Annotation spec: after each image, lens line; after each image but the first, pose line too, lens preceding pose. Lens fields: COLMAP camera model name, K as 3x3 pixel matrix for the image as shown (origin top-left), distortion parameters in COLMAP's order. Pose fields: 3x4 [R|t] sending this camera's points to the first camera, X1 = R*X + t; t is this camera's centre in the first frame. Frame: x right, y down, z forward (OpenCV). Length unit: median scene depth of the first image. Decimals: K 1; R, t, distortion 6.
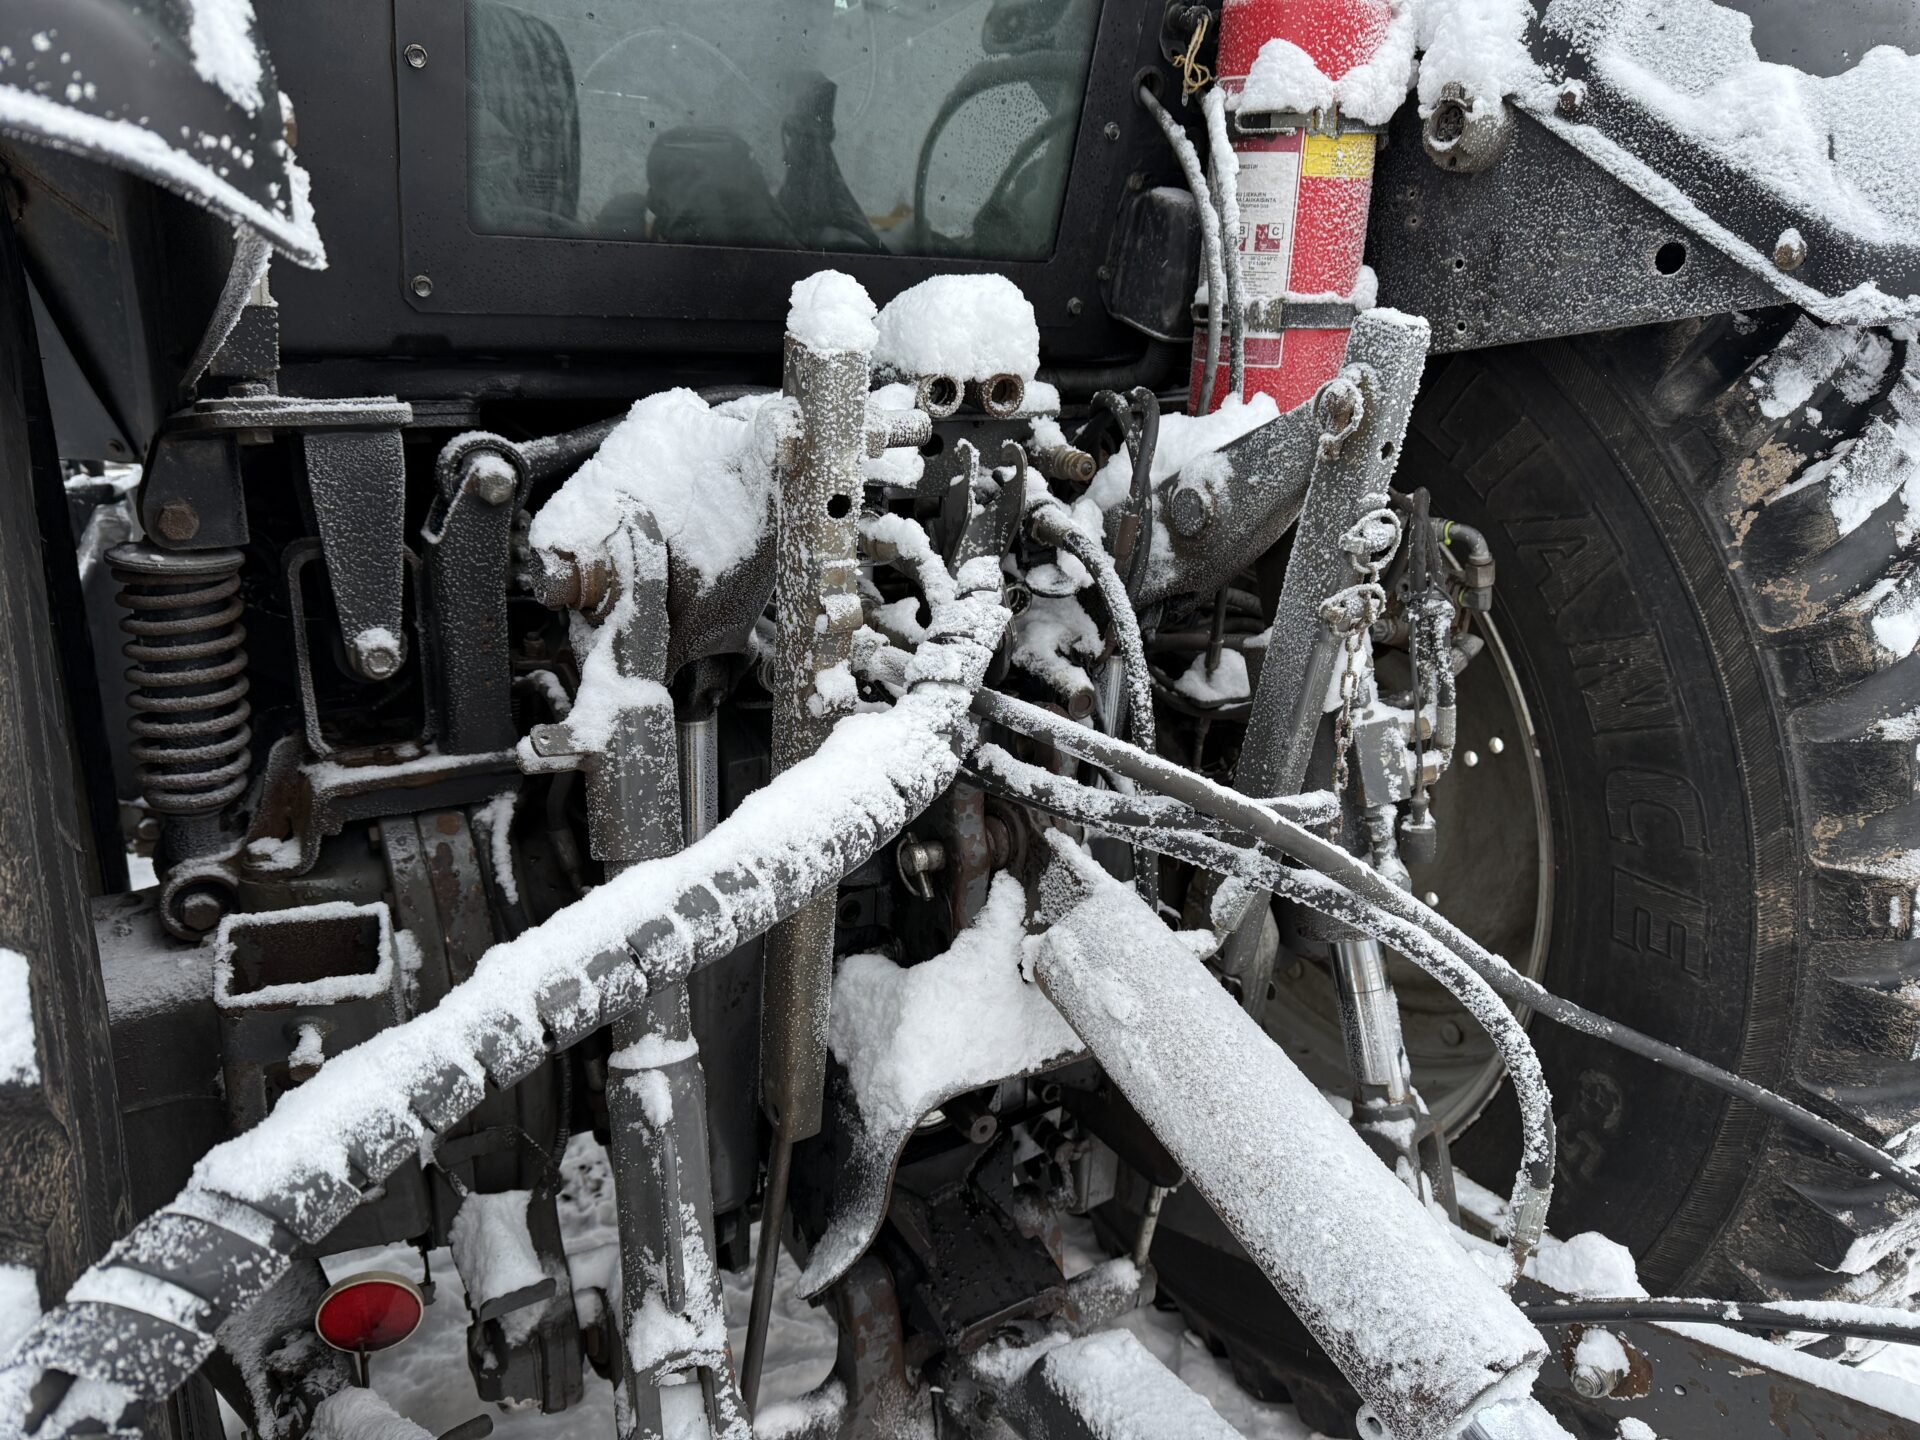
lens RADIAL K [[1351.2, 0, 953.7], [0, 1351.2, 718.8], [0, 0, 1]] dist [0.065110, -0.077601]
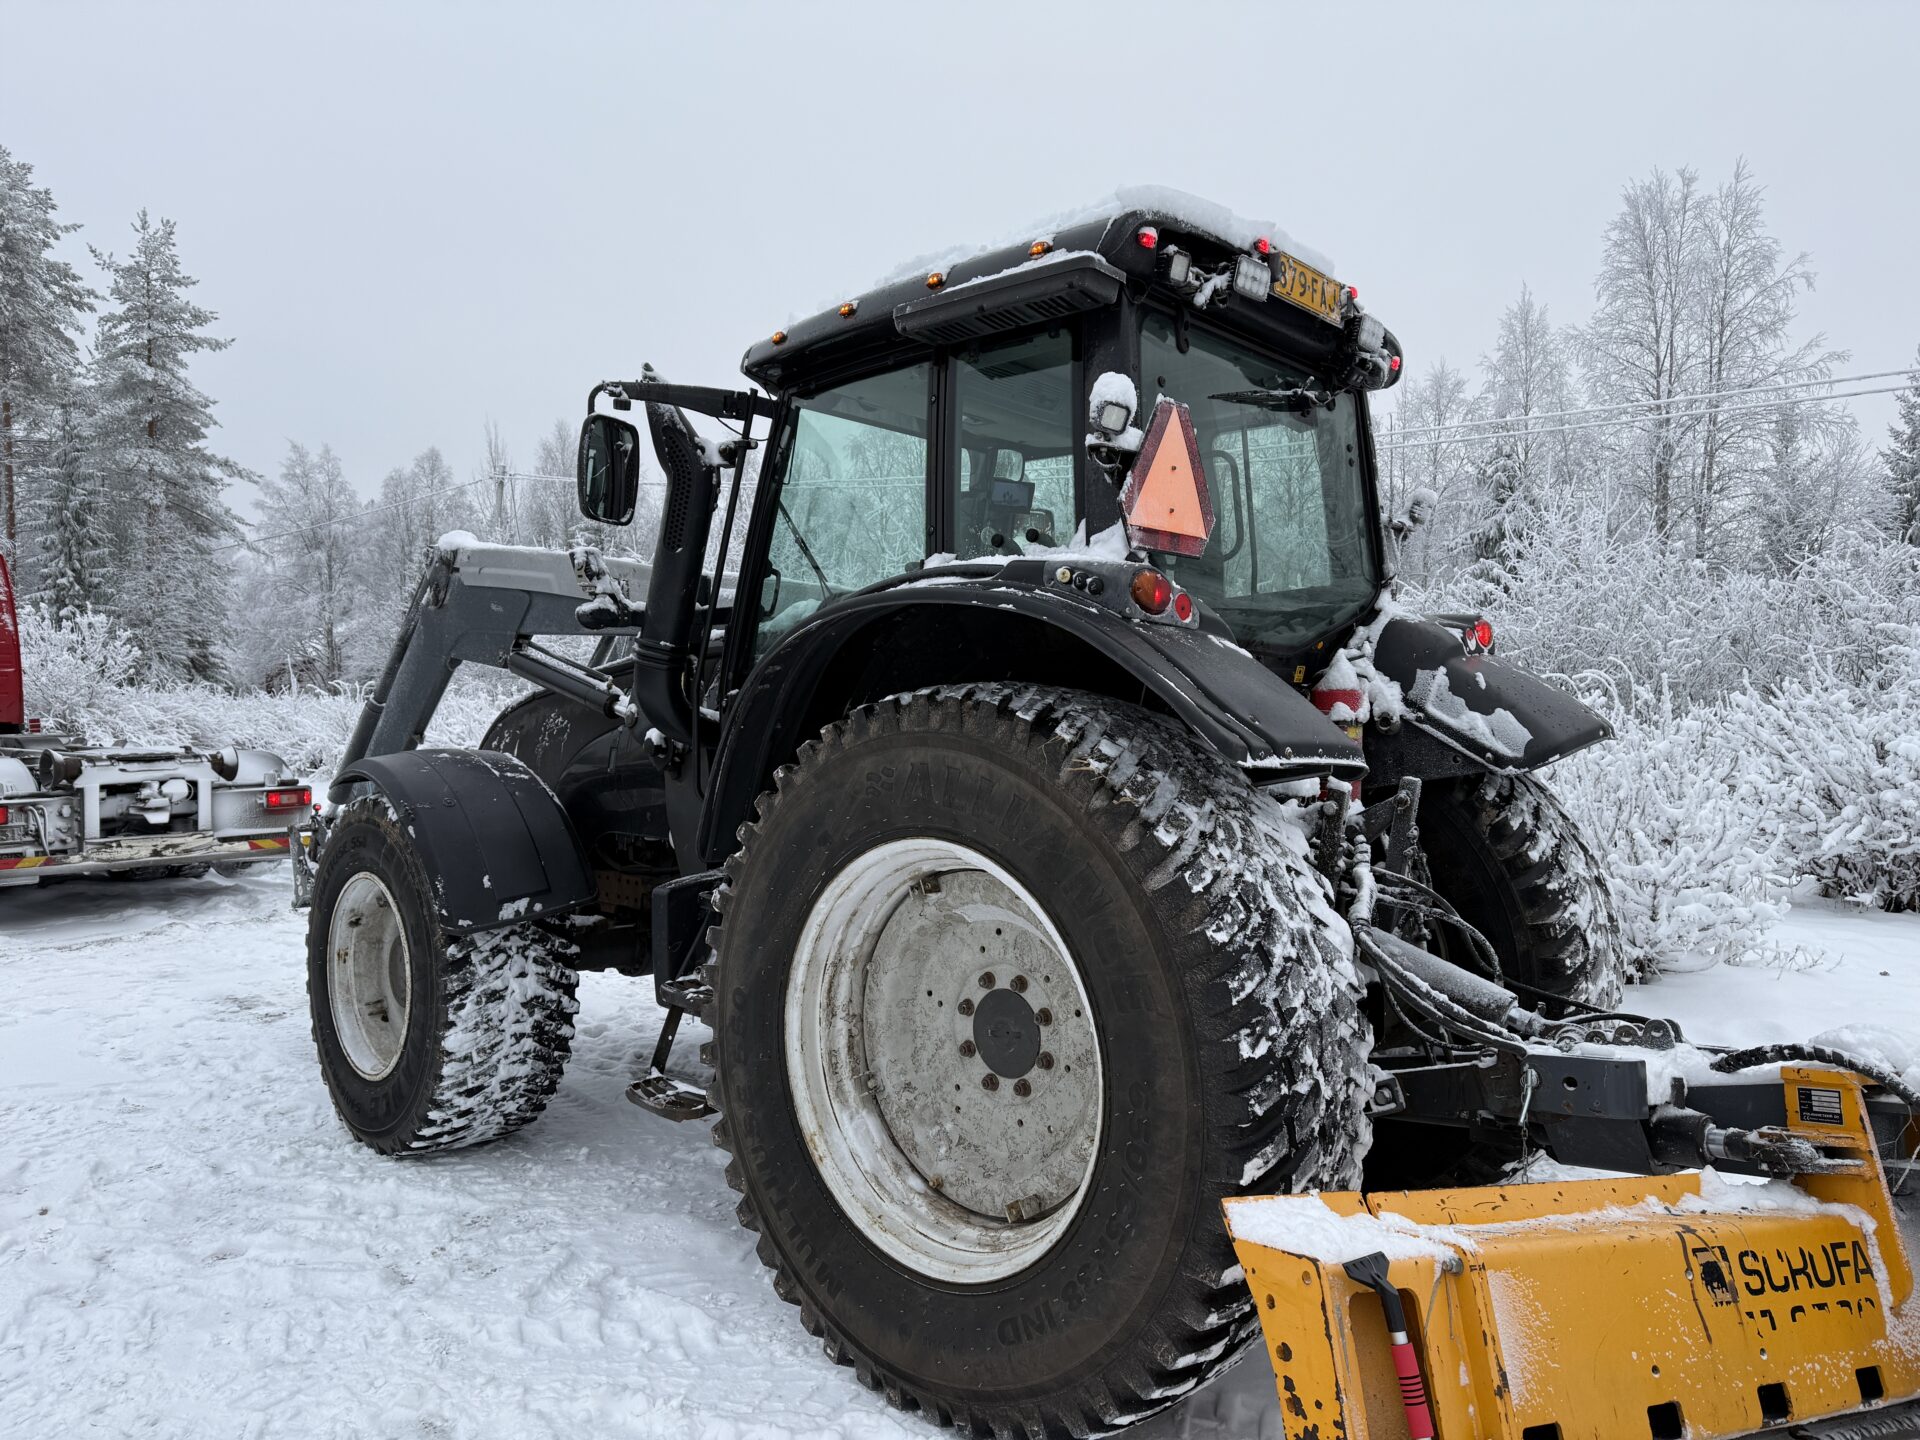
lens RADIAL K [[1351.2, 0, 940.8], [0, 1351.2, 717.3], [0, 0, 1]] dist [0.065110, -0.077601]
pose [[0.962732, -0.024093, 0.269383, -1.856993], [0.105709, 0.950314, -0.292794, 0.498843], [-0.248944, 0.310358, 0.917444, -2.120406]]
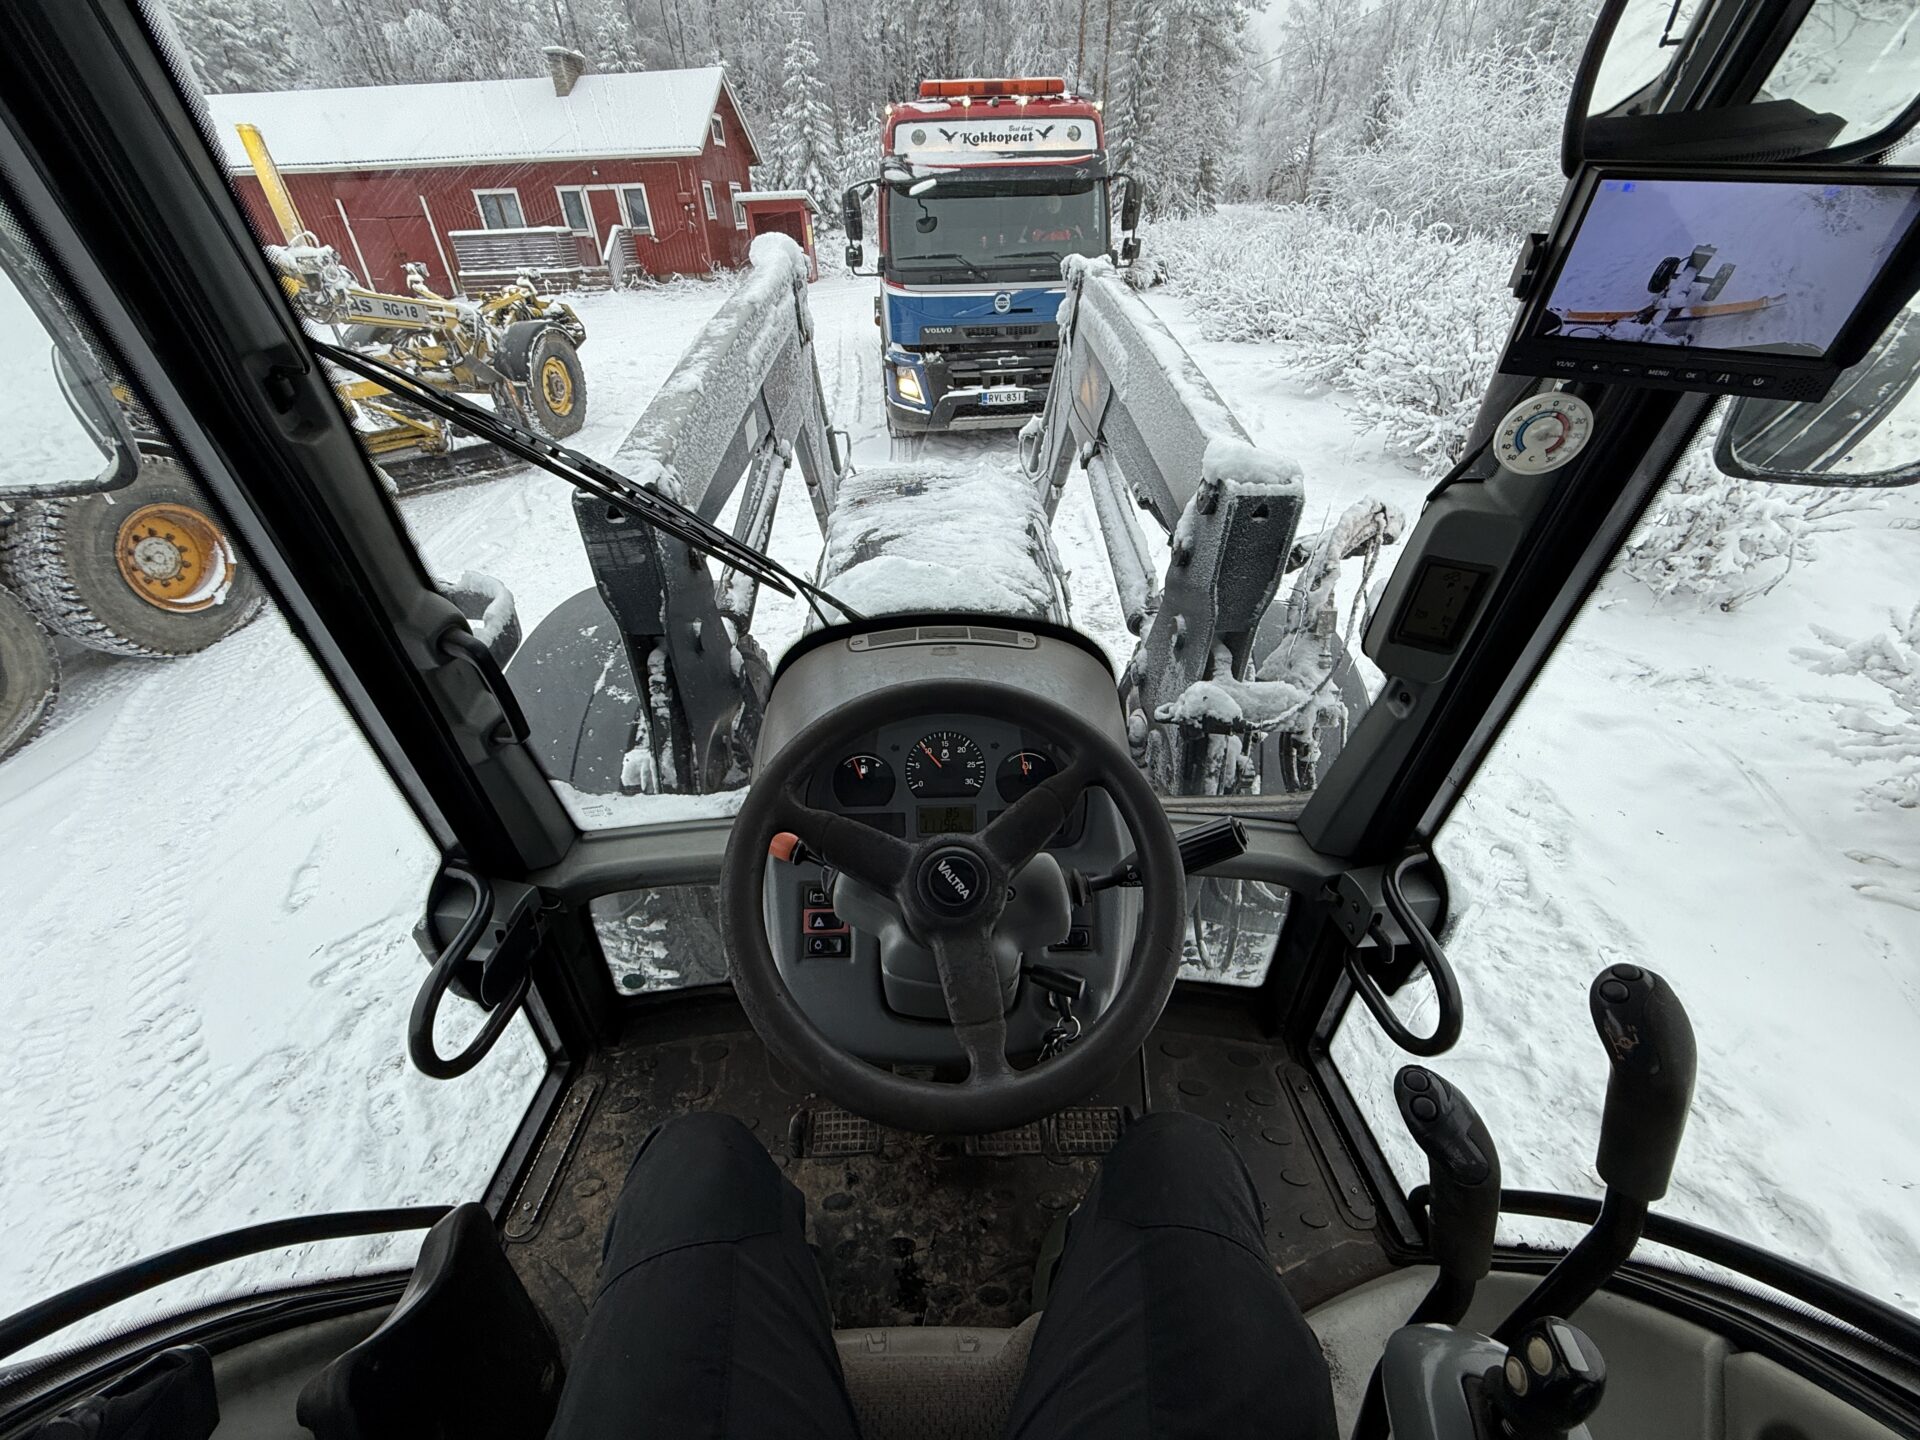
lens RADIAL K [[756.6, 0, 959.7], [0, 756.6, 714.9], [0, 0, 1]] dist [-0.000833, -0.000163]
pose [[0.860487, 0.258115, -0.439249, -0.410982], [-0.128786, 0.944363, 0.302643, -1.467320], [0.492927, -0.203851, 0.845853, 1.367220]]
